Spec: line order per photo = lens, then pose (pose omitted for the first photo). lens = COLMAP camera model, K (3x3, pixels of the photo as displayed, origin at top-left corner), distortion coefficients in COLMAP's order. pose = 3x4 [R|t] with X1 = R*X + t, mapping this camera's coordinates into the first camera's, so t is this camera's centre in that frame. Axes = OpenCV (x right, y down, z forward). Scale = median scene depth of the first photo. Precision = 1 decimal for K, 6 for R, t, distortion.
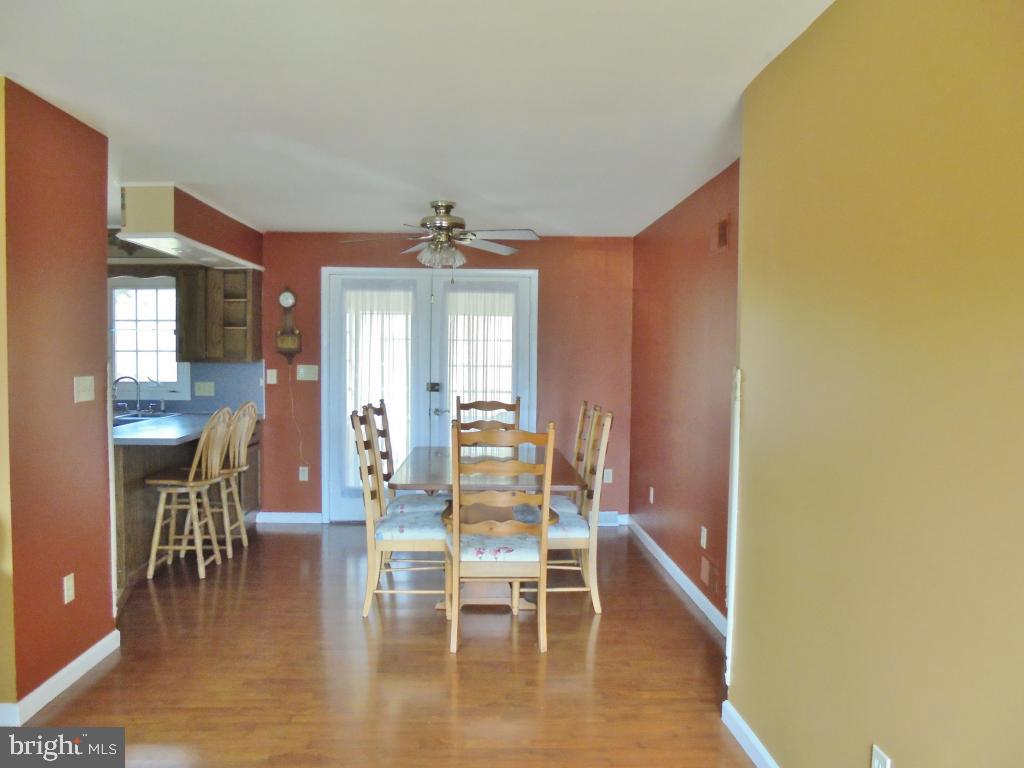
lens RADIAL K [[761.9, 0, 512.0], [0, 761.9, 384.0], [0, 0, 1]] dist [-0.113035, 0.051579]
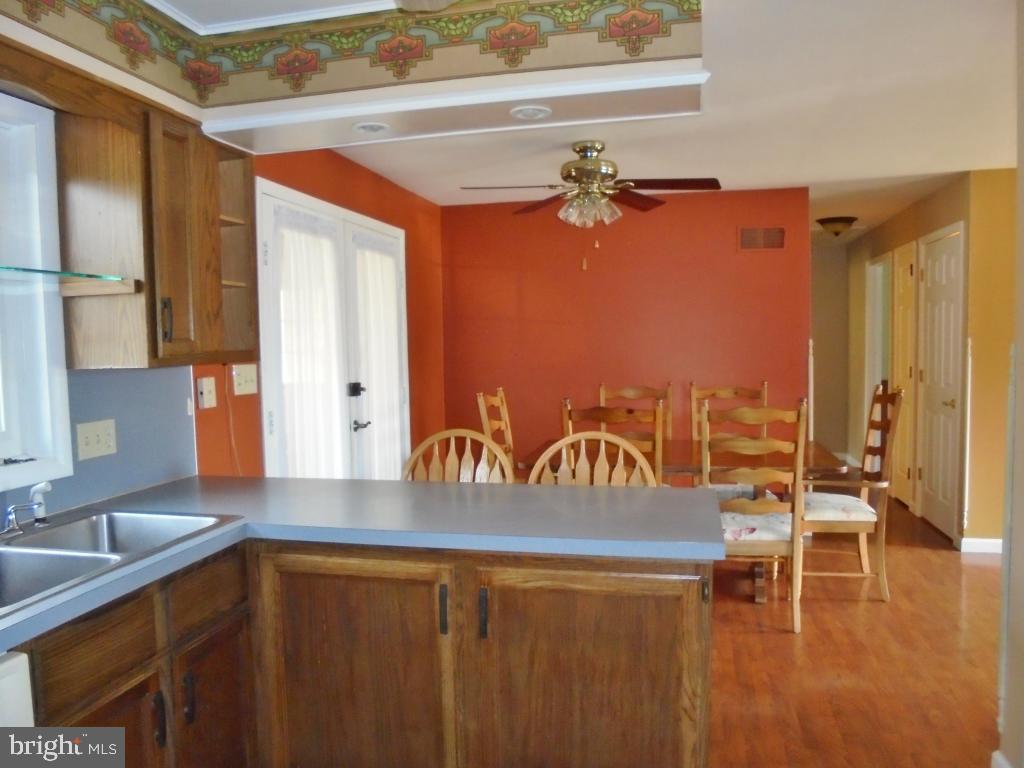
lens RADIAL K [[761.9, 0, 512.0], [0, 761.9, 384.0], [0, 0, 1]] dist [-0.113035, 0.051579]
pose [[0.227580, -0.067474, 0.971419, -0.723402], [0.062383, 0.996557, 0.054605, -0.028567], [-0.971759, 0.048173, 0.231006, 0.711991]]
